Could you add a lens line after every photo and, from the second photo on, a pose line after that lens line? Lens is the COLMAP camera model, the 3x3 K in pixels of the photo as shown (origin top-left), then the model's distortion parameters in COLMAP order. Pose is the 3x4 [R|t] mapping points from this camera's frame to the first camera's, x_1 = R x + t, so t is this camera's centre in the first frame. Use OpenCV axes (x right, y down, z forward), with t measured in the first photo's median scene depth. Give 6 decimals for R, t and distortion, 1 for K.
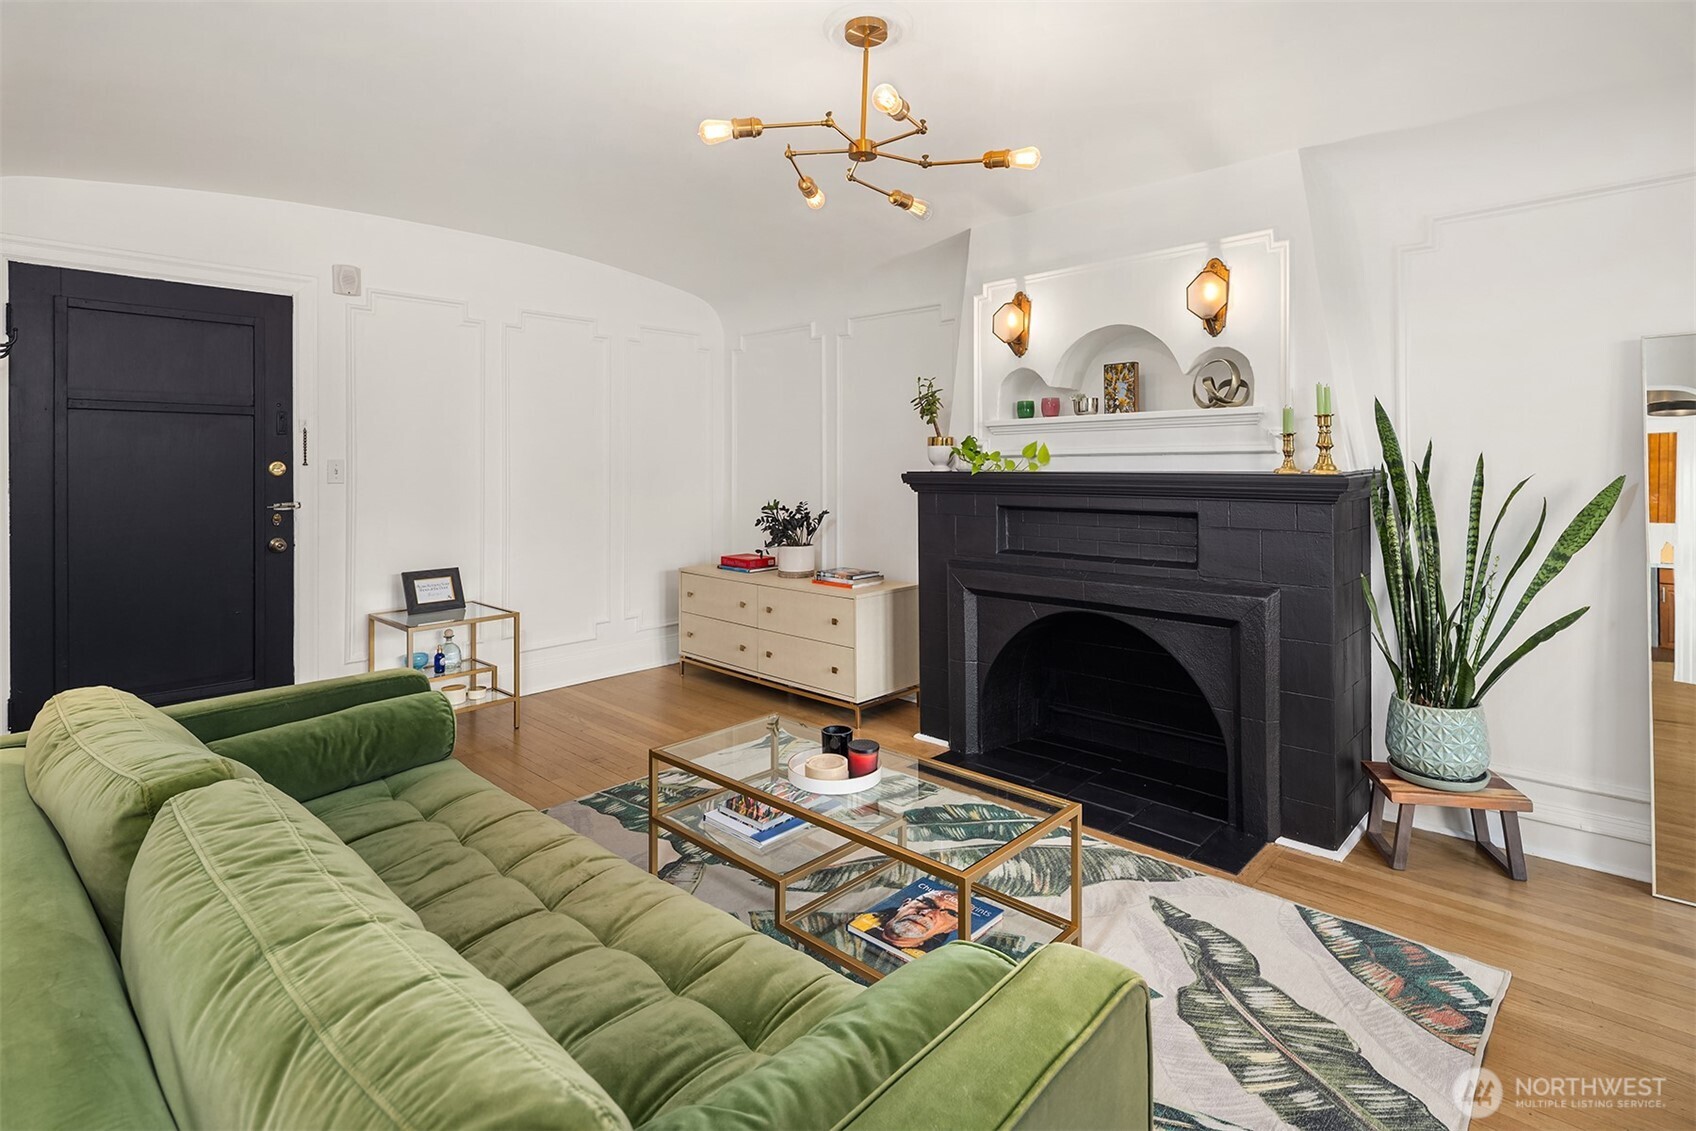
lens RADIAL K [[824.1, 0, 852.9], [0, 824.1, 465.1], [0, 0, 1]] dist [0.002106, -0.003685]
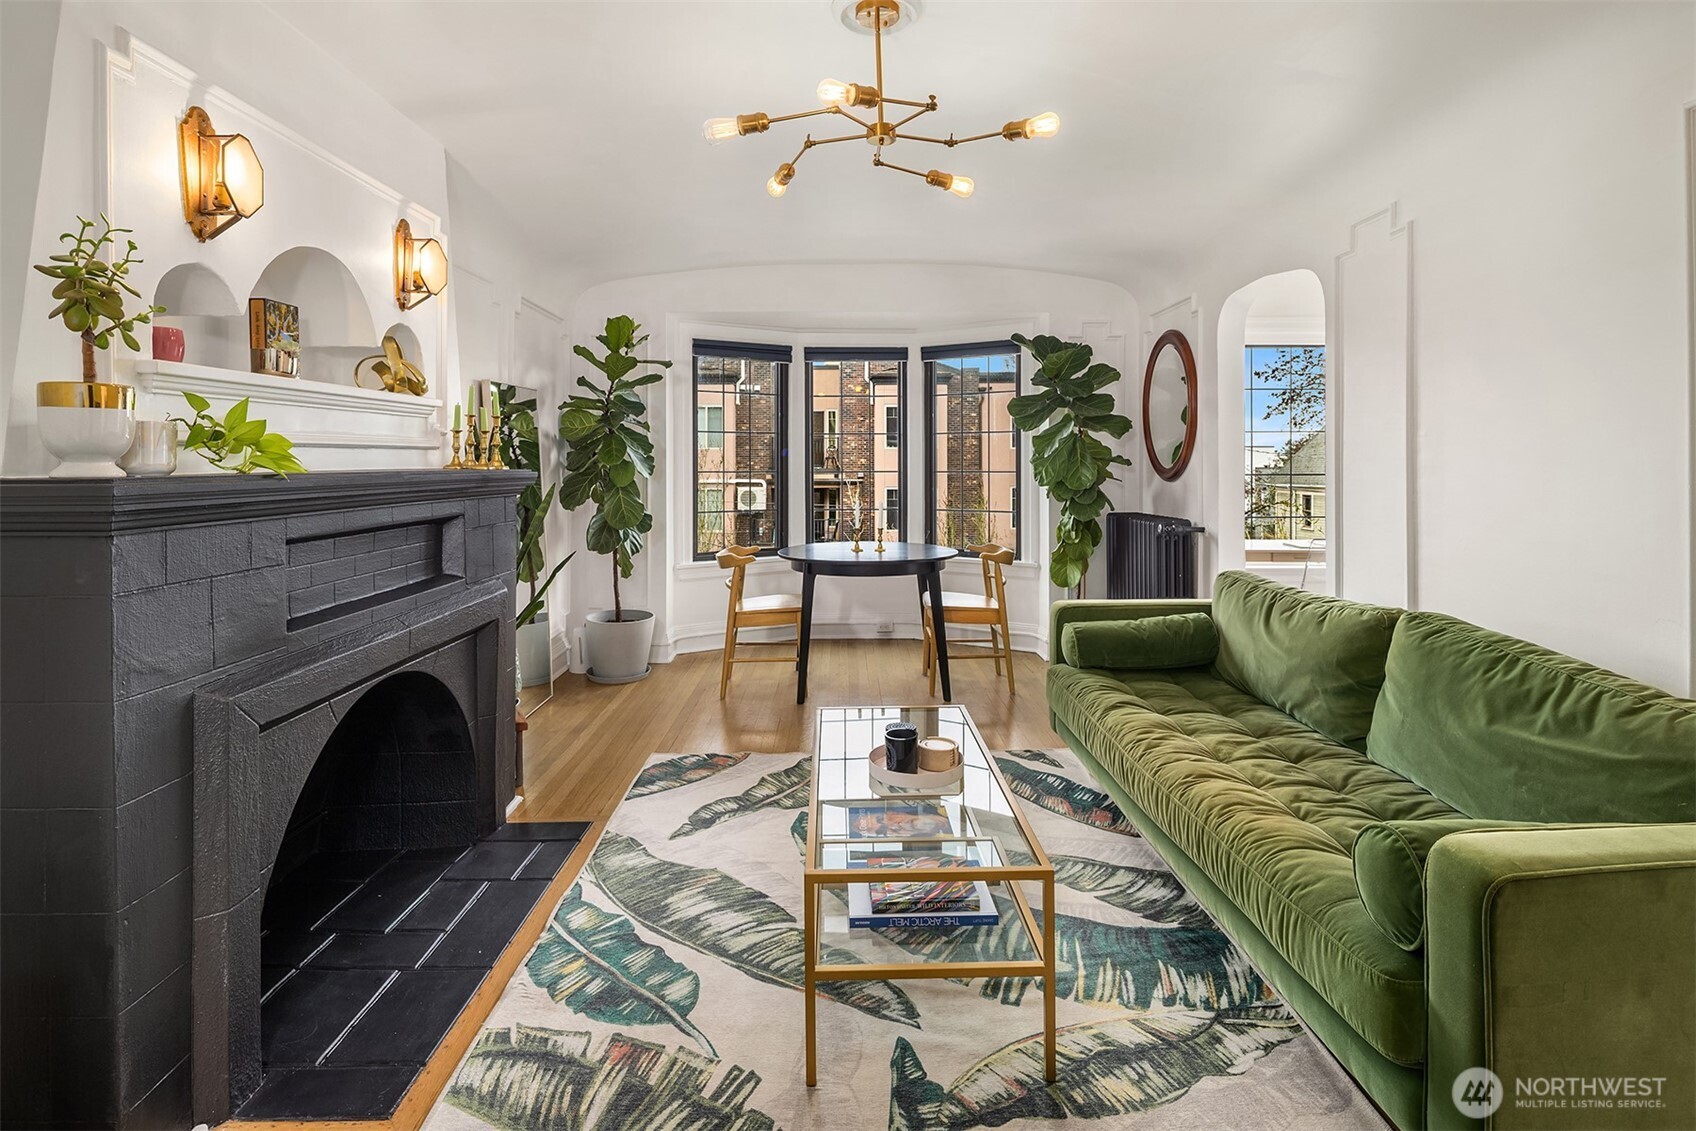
lens RADIAL K [[824.1, 0, 846.5], [0, 824.1, 473.1], [0, 0, 1]] dist [0.002106, -0.003685]
pose [[-0.690614, -0.002261, 0.723220, -0.565905], [0.009096, 0.999889, 0.011811, 0.006048], [-0.723166, 0.014735, -0.690517, 1.446914]]
